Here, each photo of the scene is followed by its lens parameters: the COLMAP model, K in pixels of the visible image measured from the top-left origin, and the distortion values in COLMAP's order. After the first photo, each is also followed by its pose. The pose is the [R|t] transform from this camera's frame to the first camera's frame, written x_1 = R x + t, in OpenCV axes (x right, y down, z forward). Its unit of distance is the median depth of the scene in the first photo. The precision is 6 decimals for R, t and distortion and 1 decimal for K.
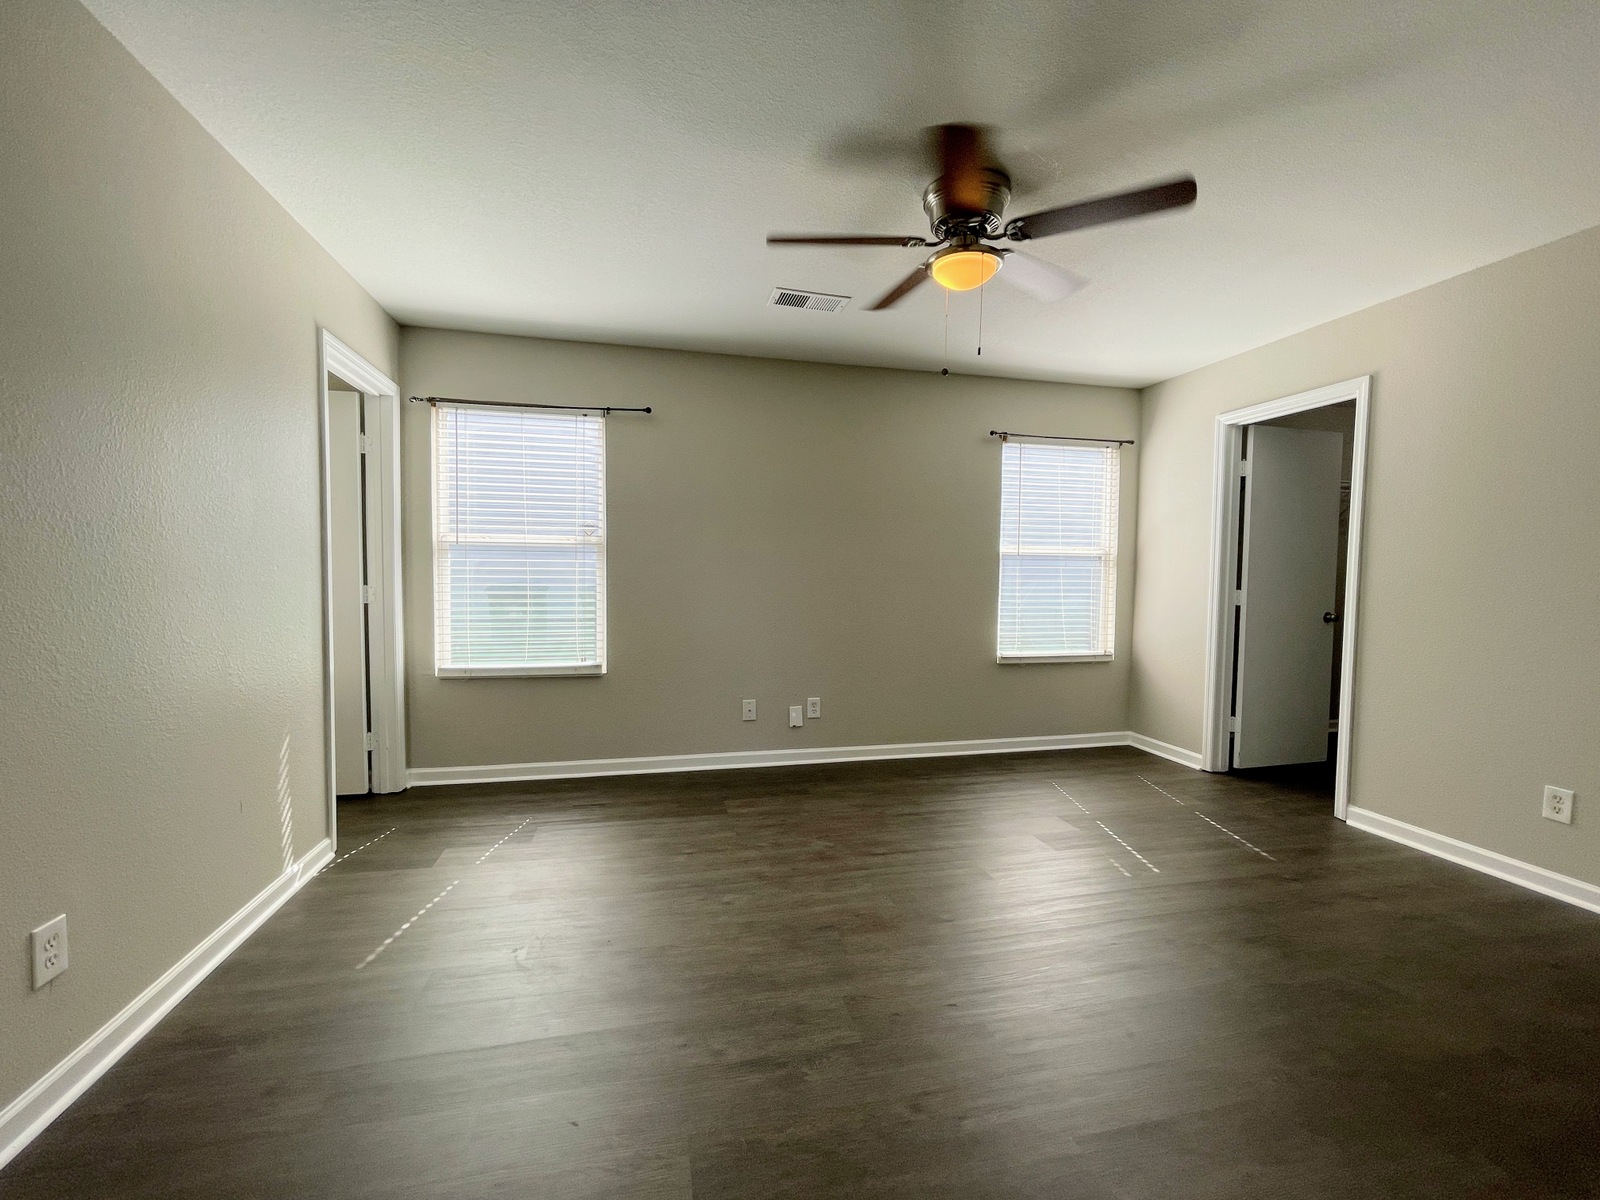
lens RADIAL K [[651.7, 0, 793.8], [0, 651.7, 603.5], [0, 0, 1]] dist [0.000306, -0.000079]
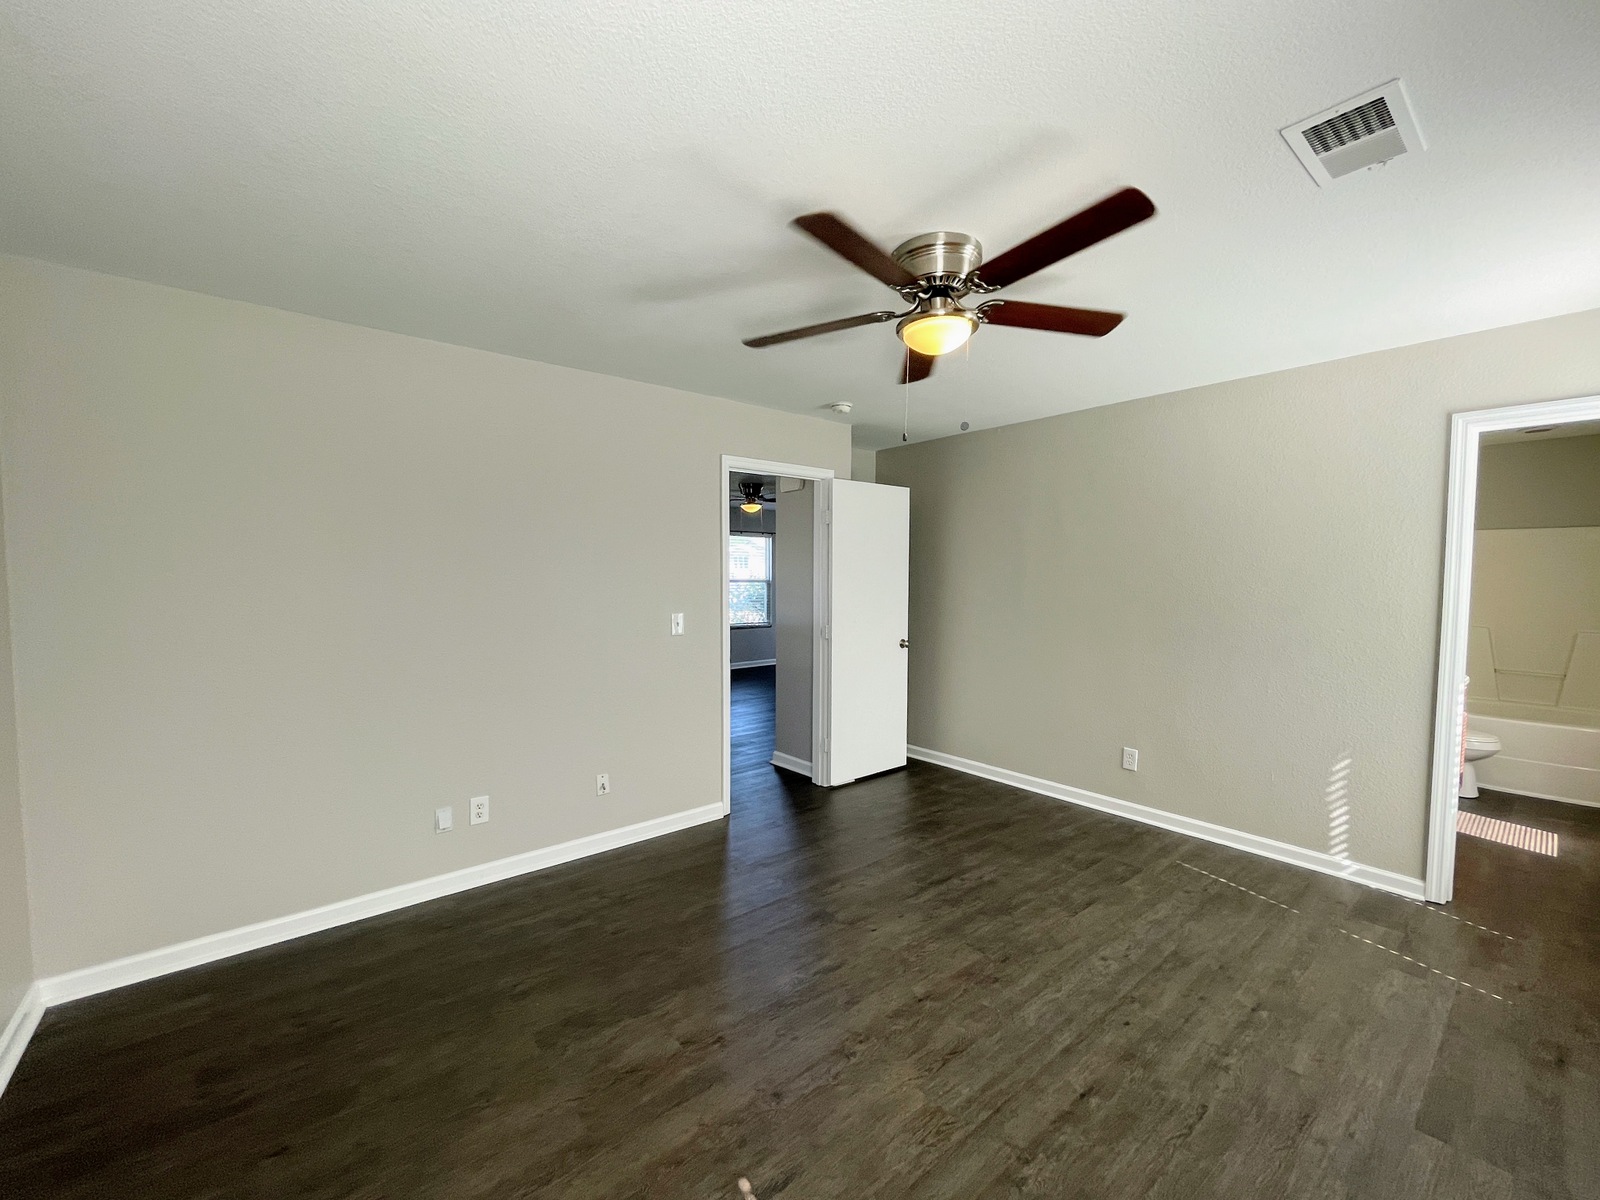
lens RADIAL K [[651.7, 0, 793.8], [0, 651.7, 603.5], [0, 0, 1]] dist [0.000306, -0.000079]
pose [[-0.895665, 0.004295, -0.444708, 0.532803], [-0.036632, 0.995843, 0.083397, -0.116589], [0.443217, 0.090986, -0.891785, 1.097829]]
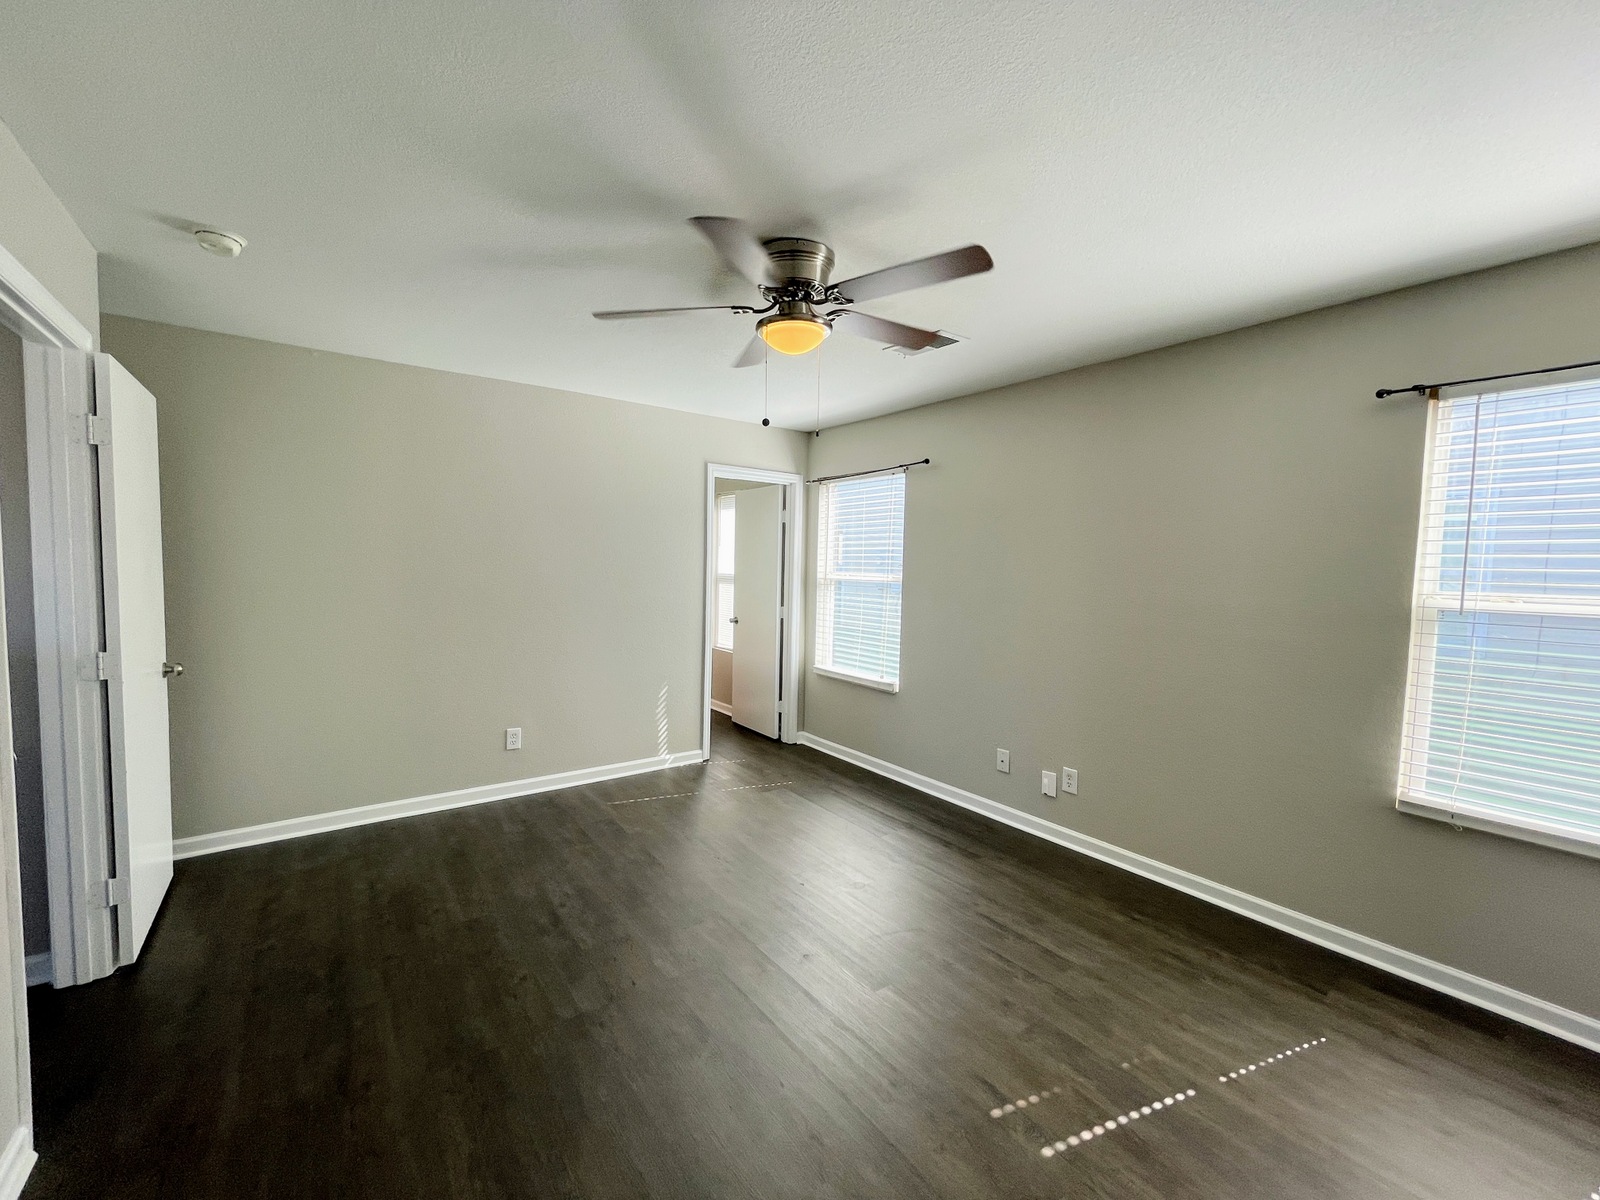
lens RADIAL K [[650.1, 0, 795.1], [0, 650.1, 607.3], [0, 0, 1]] dist [0.002029, 0.000109]
pose [[0.398867, 0.058058, -0.915169, 0.734614], [-0.062551, 0.997392, 0.036012, -0.079656], [0.914873, 0.042881, 0.401459, 0.381788]]
